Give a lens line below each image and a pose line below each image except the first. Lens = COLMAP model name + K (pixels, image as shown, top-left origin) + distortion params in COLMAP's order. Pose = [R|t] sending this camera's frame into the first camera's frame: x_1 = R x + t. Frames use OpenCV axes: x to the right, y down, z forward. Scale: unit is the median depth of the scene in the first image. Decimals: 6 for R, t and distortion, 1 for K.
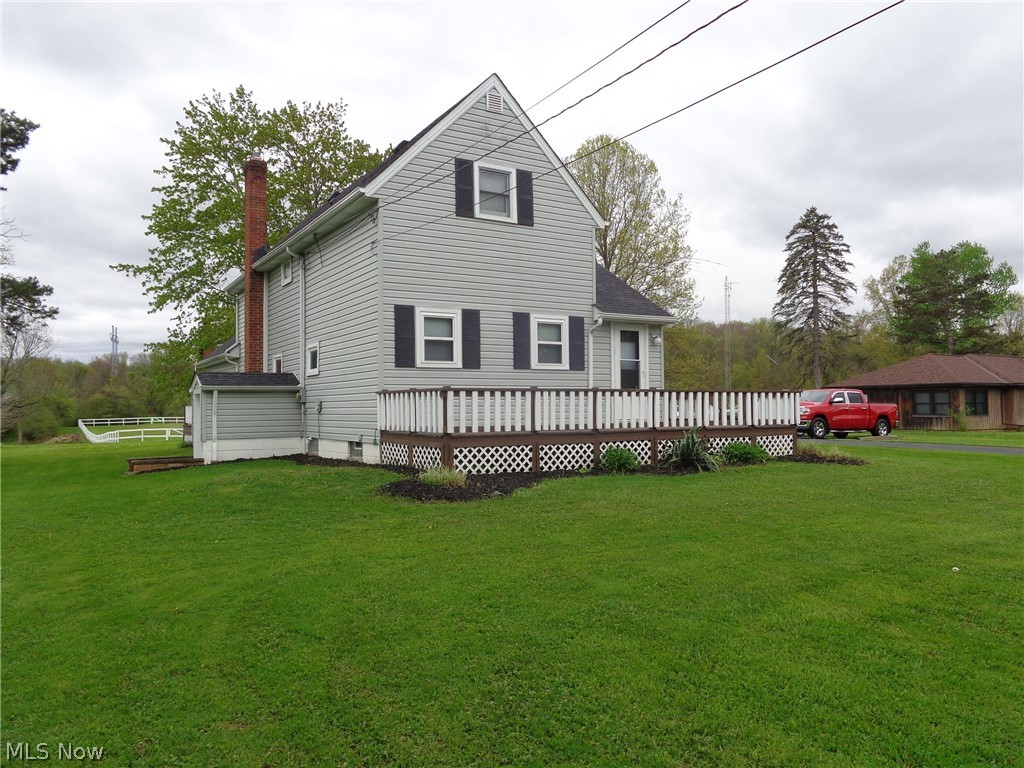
lens RADIAL K [[758.7, 0, 512.0], [0, 758.7, 384.0], [0, 0, 1]] dist [-0.007147, 0.001576]
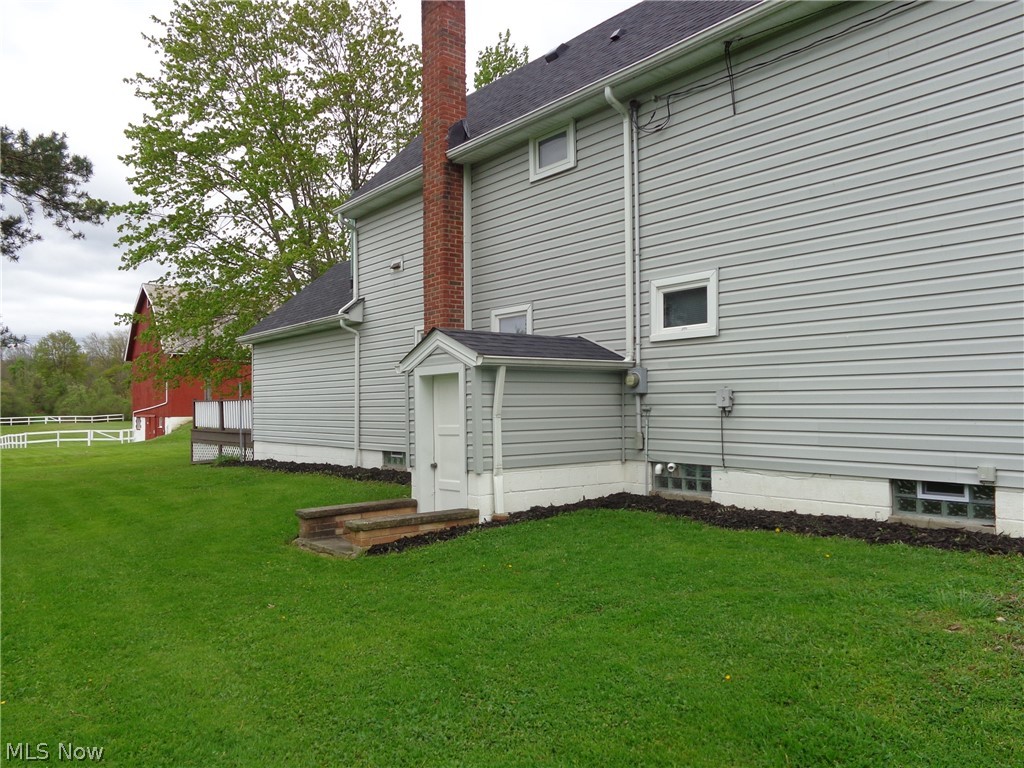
lens RADIAL K [[758.7, 0, 512.0], [0, 758.7, 384.0], [0, 0, 1]] dist [-0.007147, 0.001576]
pose [[0.991900, 0.006571, 0.126850, -0.389598], [-0.006732, 0.999977, 0.000836, 0.016724], [-0.126841, -0.001683, 0.991922, 0.462705]]
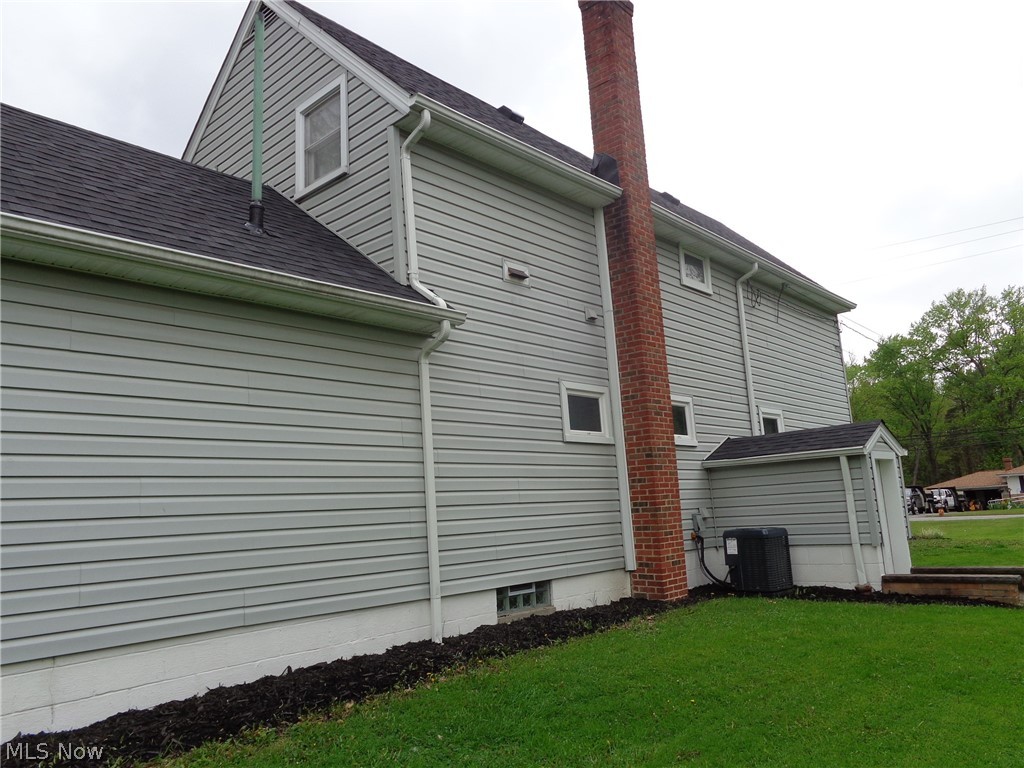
lens RADIAL K [[765.8, 0, 512.0], [0, 765.8, 384.0], [0, 0, 1]] dist [0.023660, 0.001473]
pose [[-0.258978, 0.219666, 0.940573, -0.769360], [0.040373, 0.975406, -0.216685, 0.061193], [-0.965039, -0.018142, -0.261477, 1.215933]]
